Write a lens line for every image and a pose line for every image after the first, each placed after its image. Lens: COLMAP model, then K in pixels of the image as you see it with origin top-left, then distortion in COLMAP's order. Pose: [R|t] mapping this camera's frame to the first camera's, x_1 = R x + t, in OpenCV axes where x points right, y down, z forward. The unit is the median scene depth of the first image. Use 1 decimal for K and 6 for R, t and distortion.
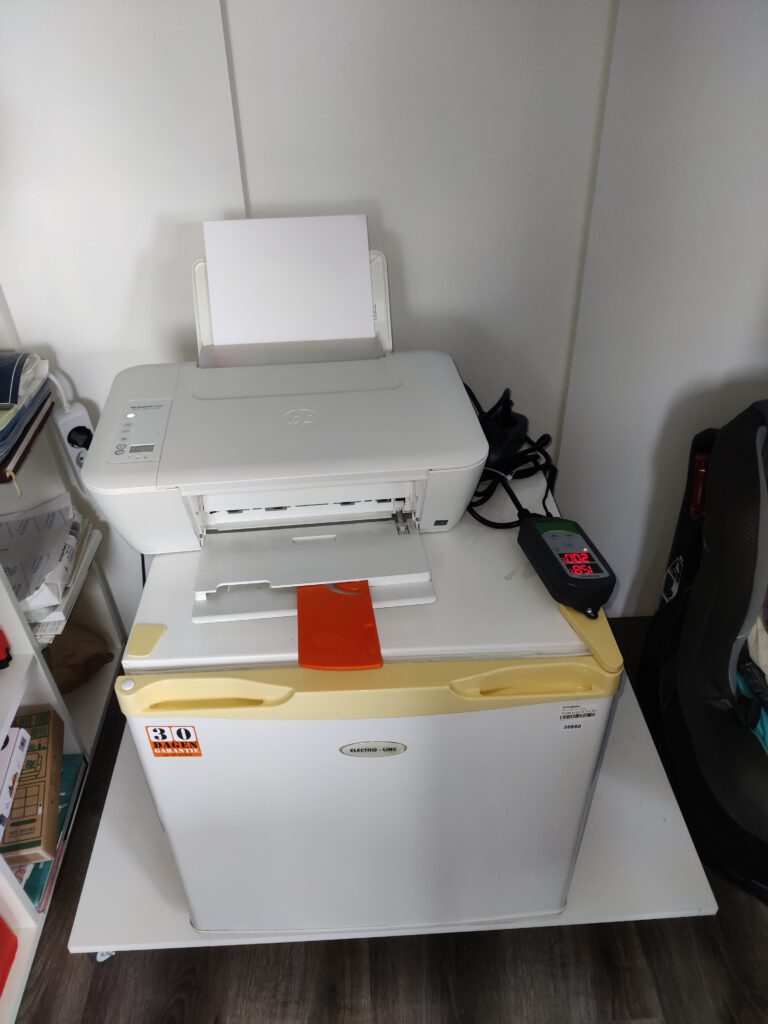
lens RADIAL K [[813.7, 0, 386.8], [0, 813.7, 511.6], [0, 0, 1]] dist [0.004973, 0.018651]
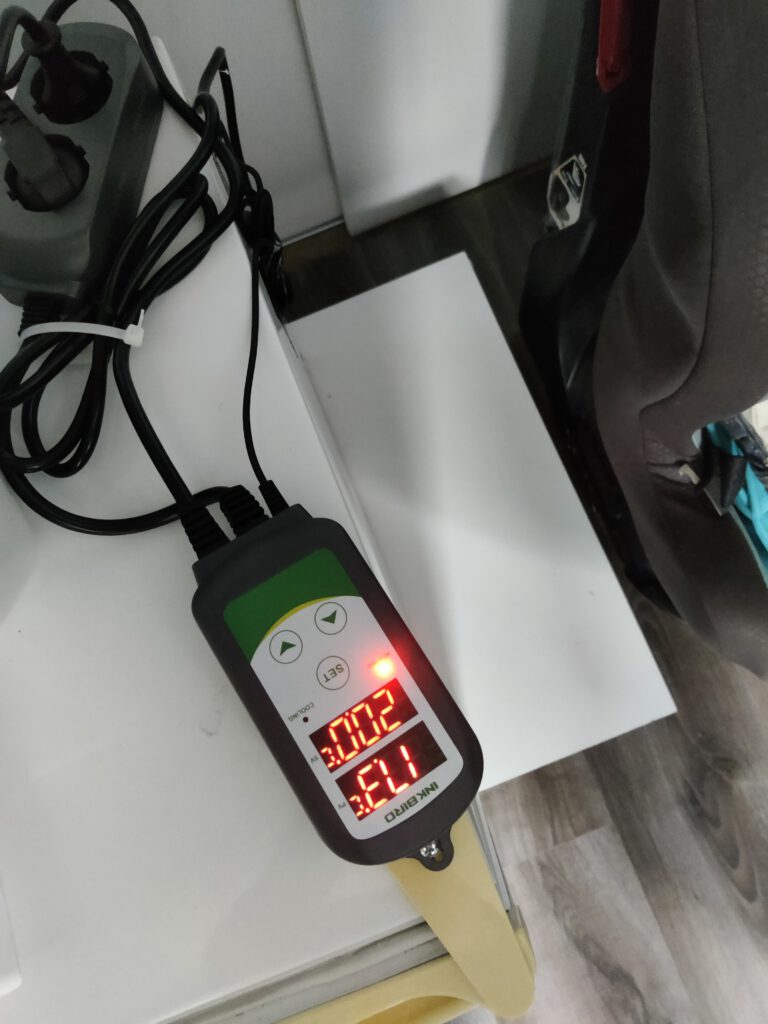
lens RADIAL K [[813.7, 0, 379.4], [0, 813.7, 512.0], [0, 0, 1]] dist [0.004973, 0.018651]
pose [[0.948105, -0.317894, 0.006387, 0.208798], [0.235567, 0.715776, 0.657399, -0.180090], [-0.213555, -0.621778, 0.753516, 0.627379]]
